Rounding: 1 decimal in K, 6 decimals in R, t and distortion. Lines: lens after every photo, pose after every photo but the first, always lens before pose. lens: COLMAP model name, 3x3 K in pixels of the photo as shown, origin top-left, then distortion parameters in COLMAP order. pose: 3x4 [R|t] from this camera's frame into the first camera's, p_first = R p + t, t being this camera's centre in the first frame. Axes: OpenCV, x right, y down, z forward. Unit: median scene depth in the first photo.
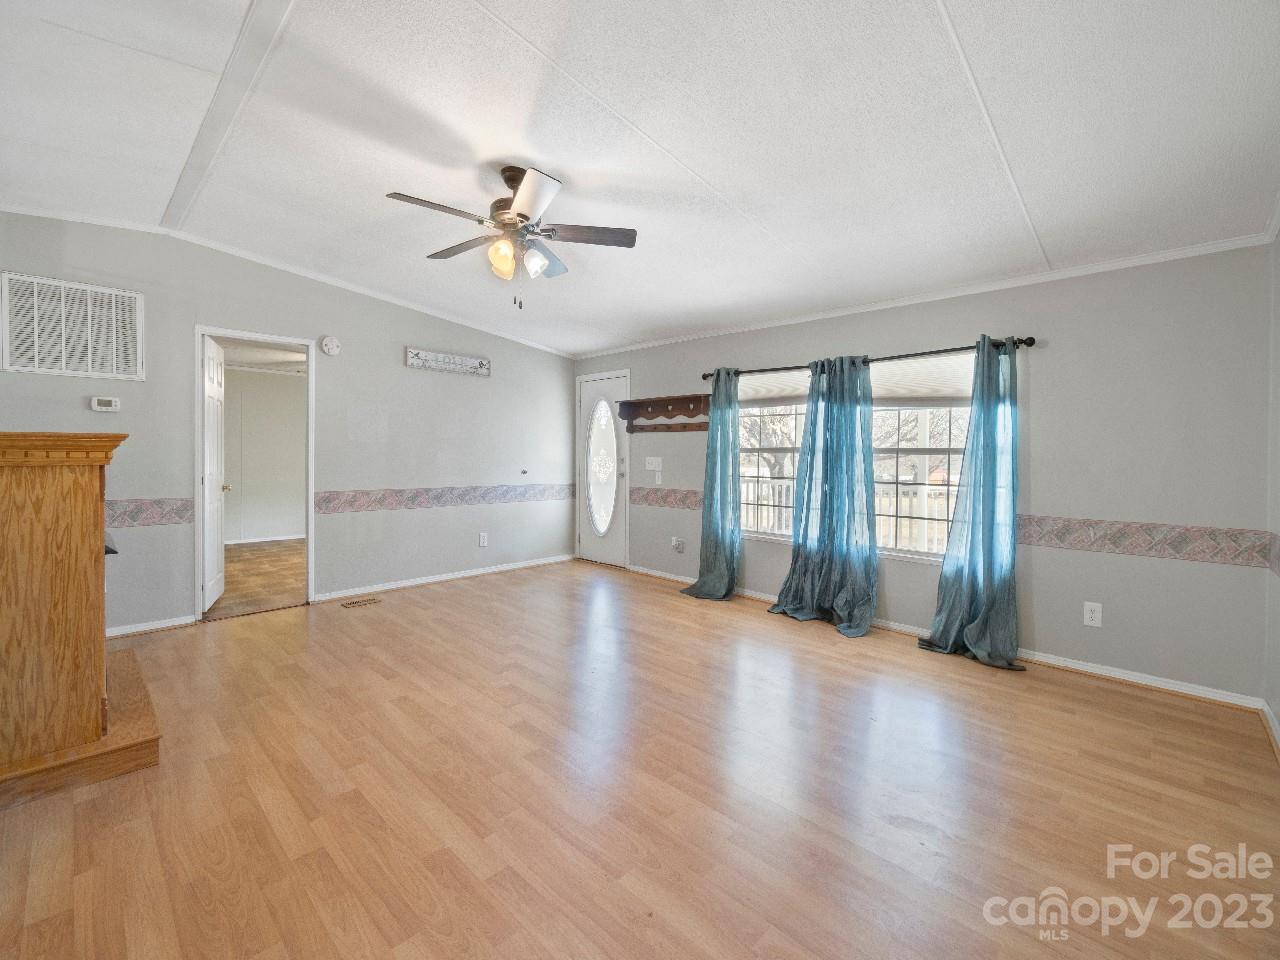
lens RADIAL K [[554.7, 0, 628.1], [0, 554.7, 459.0], [0, 0, 1]] dist [-0.002602, 0.003366]
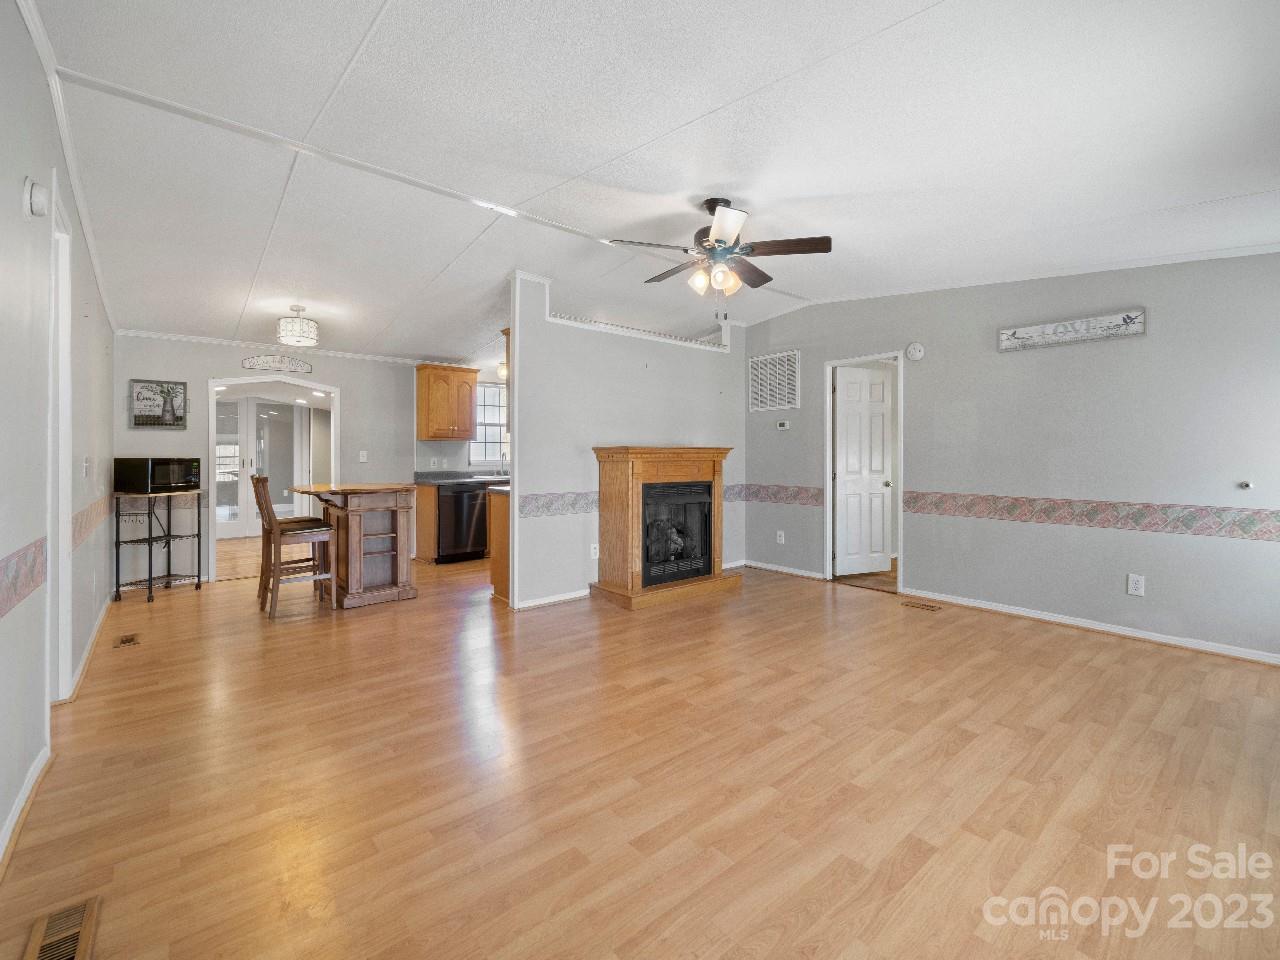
lens RADIAL K [[554.7, 0, 628.1], [0, 554.7, 459.0], [0, 0, 1]] dist [-0.002602, 0.003366]
pose [[-0.098754, -0.000941, -0.995111, 0.686699], [-0.006830, 0.999977, -0.000268, 0.001597], [0.995088, 0.006770, -0.098758, 0.708193]]
